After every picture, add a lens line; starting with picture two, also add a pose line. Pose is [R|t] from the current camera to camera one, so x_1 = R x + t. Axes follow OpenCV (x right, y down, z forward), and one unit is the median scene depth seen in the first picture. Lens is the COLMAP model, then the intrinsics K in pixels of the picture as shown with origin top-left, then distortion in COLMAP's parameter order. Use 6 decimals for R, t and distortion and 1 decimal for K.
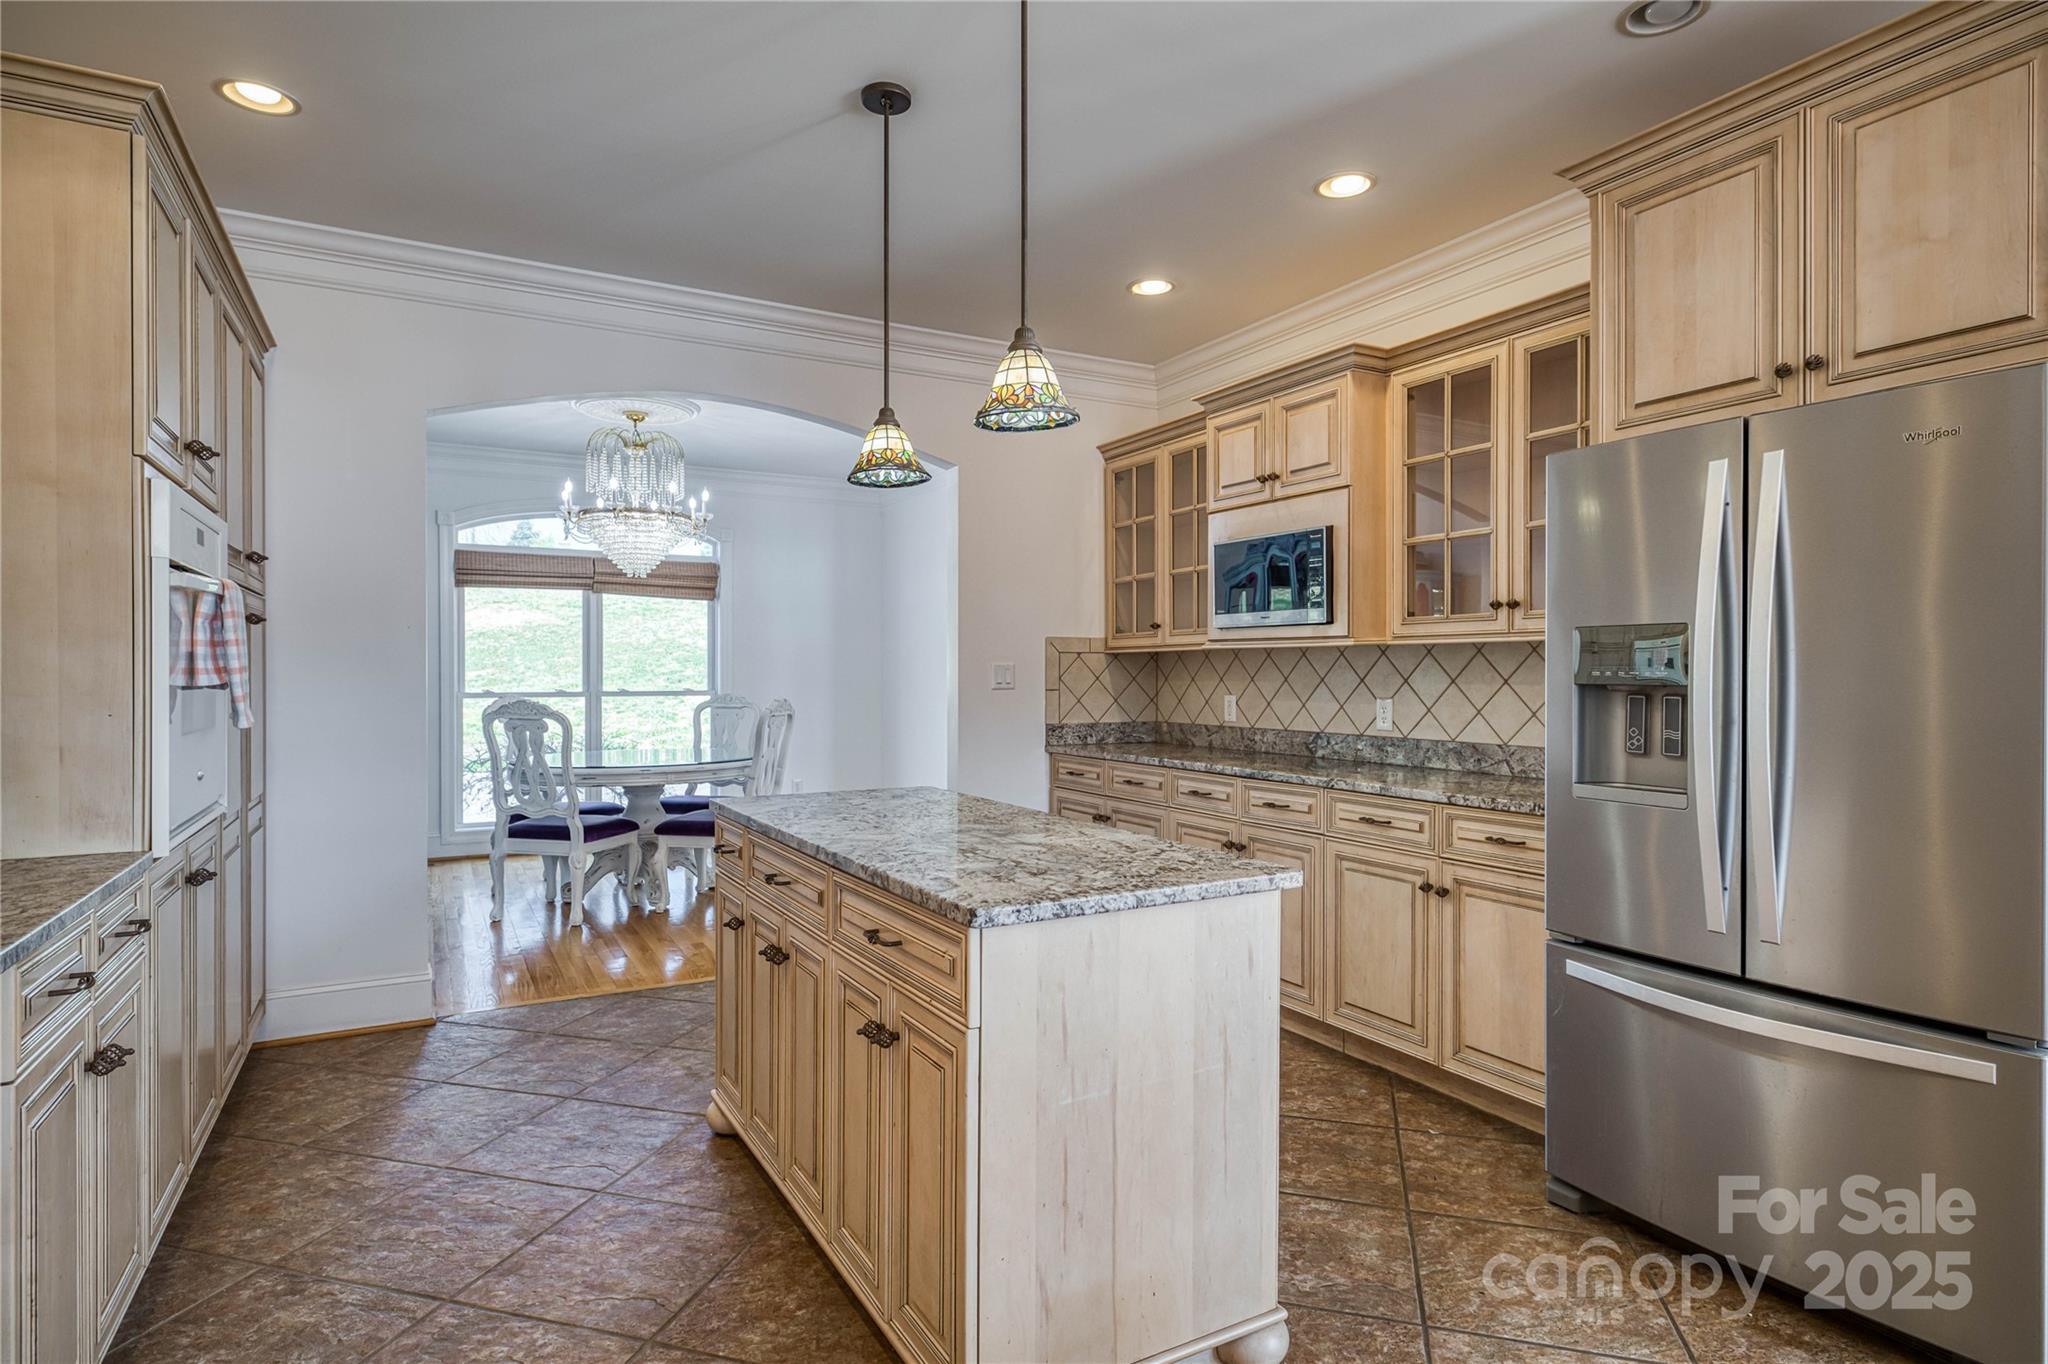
lens RADIAL K [[1099.3, 0, 1033.6], [0, 1099.3, 683.2], [0, 0, 1]] dist [-0.000820, -0.000958]
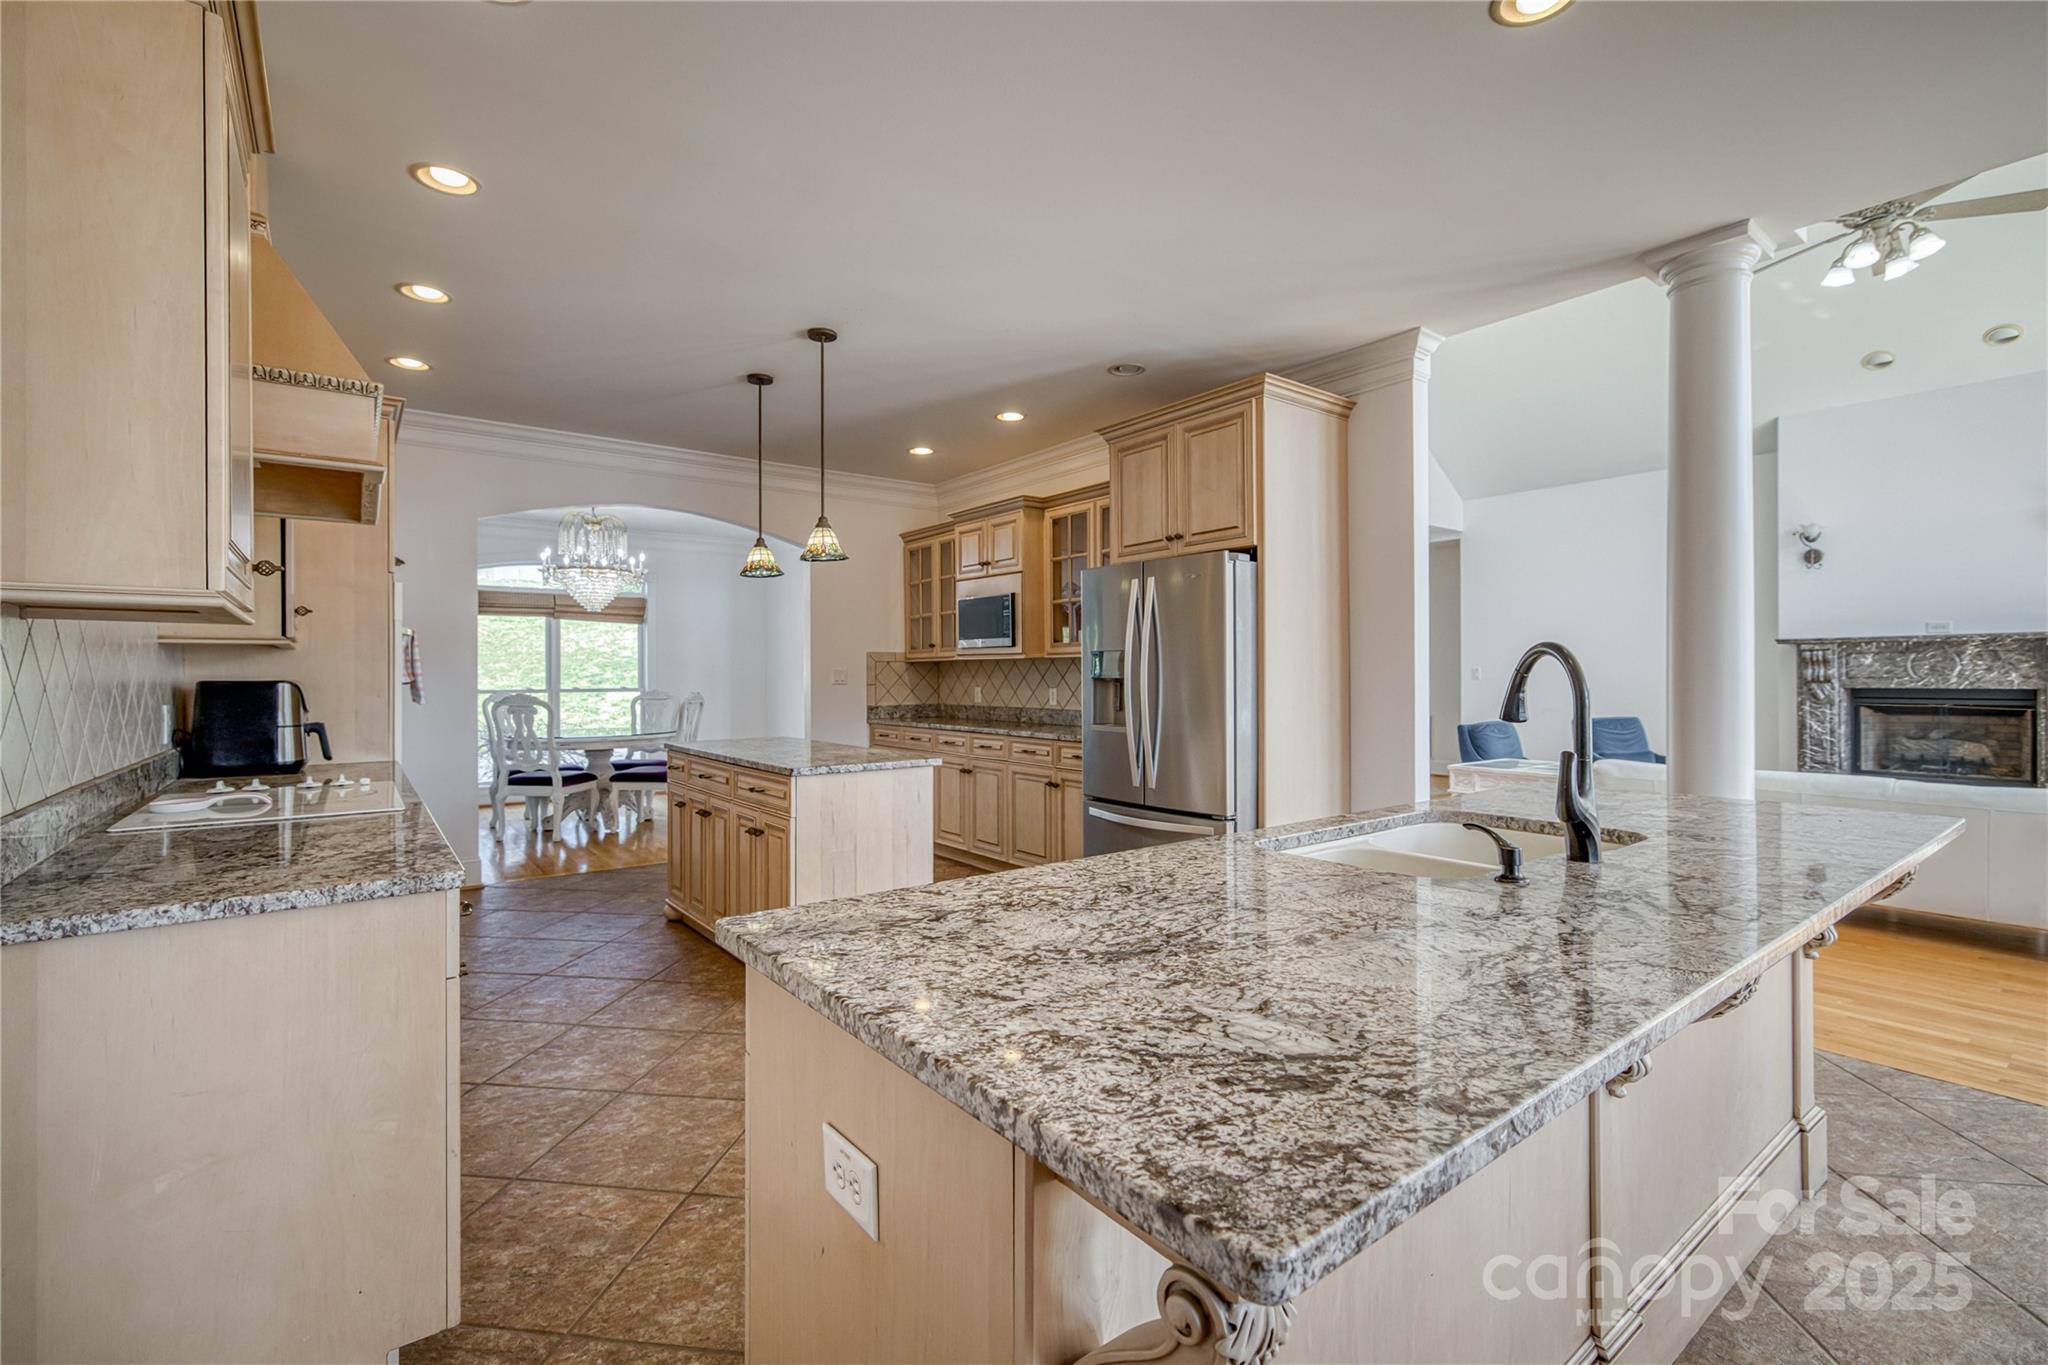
lens RADIAL K [[887.6, 0, 1022.9], [0, 887.6, 675.1], [0, 0, 1]] dist [-0.014168, -0.000124]
pose [[0.990109, -0.004902, 0.140217, 0.056580], [0.006047, 0.999952, -0.007741, 0.003612], [-0.140172, 0.008512, 0.990091, -0.330990]]
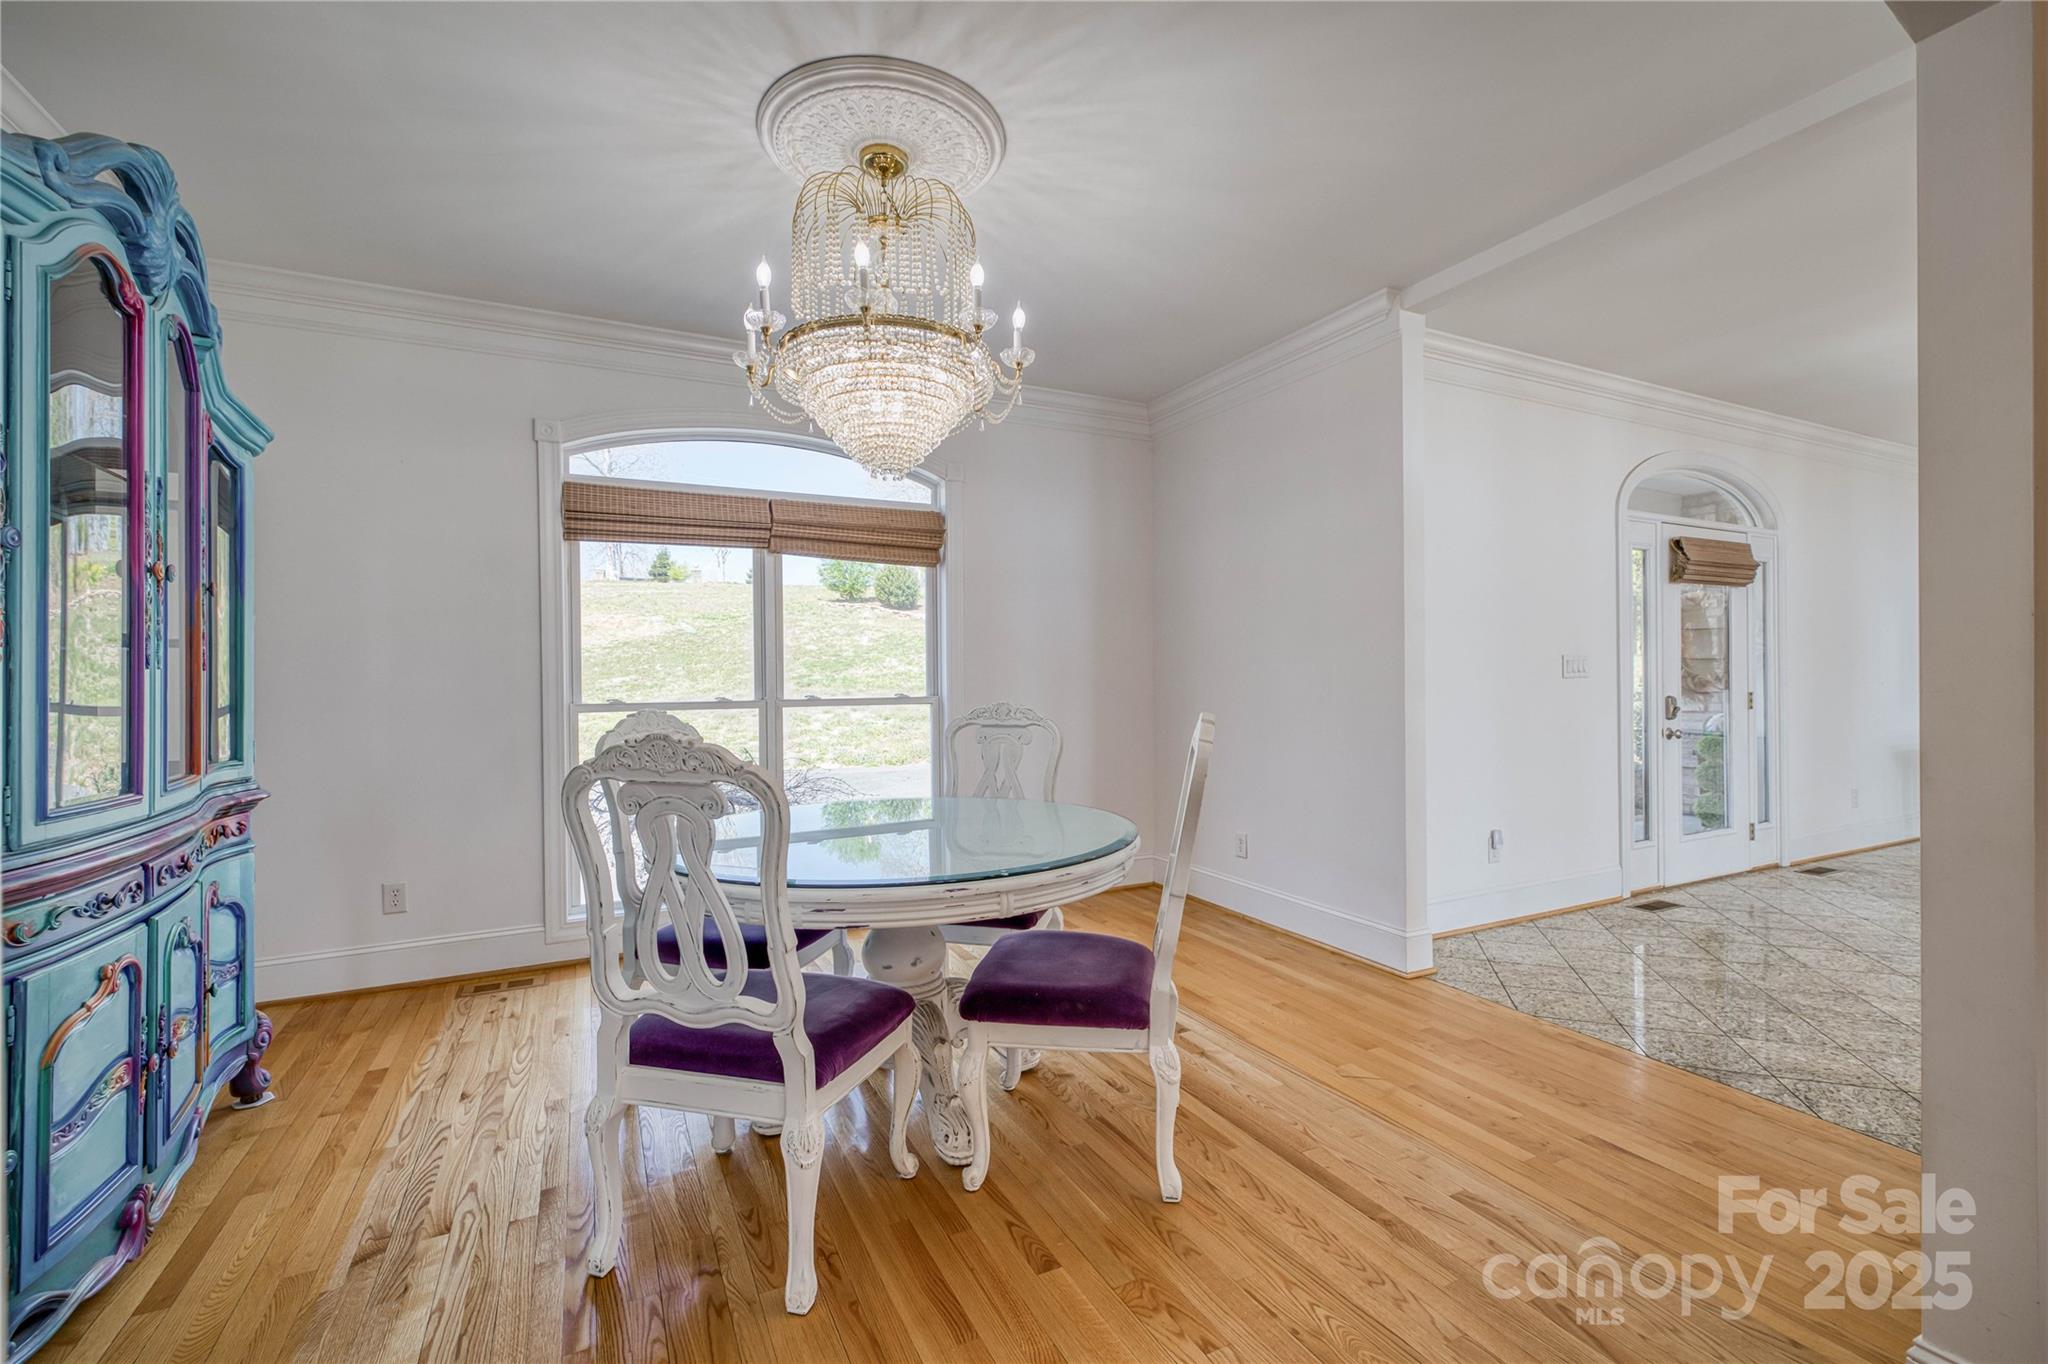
lens RADIAL K [[887.6, 0, 1028.4], [0, 887.6, 676.9], [0, 0, 1]] dist [-0.014168, -0.000124]
pose [[0.998598, -0.010292, -0.051929, -0.345786], [0.009911, 0.999922, -0.007587, -0.001296], [0.052003, 0.007061, 0.998622, 0.751912]]
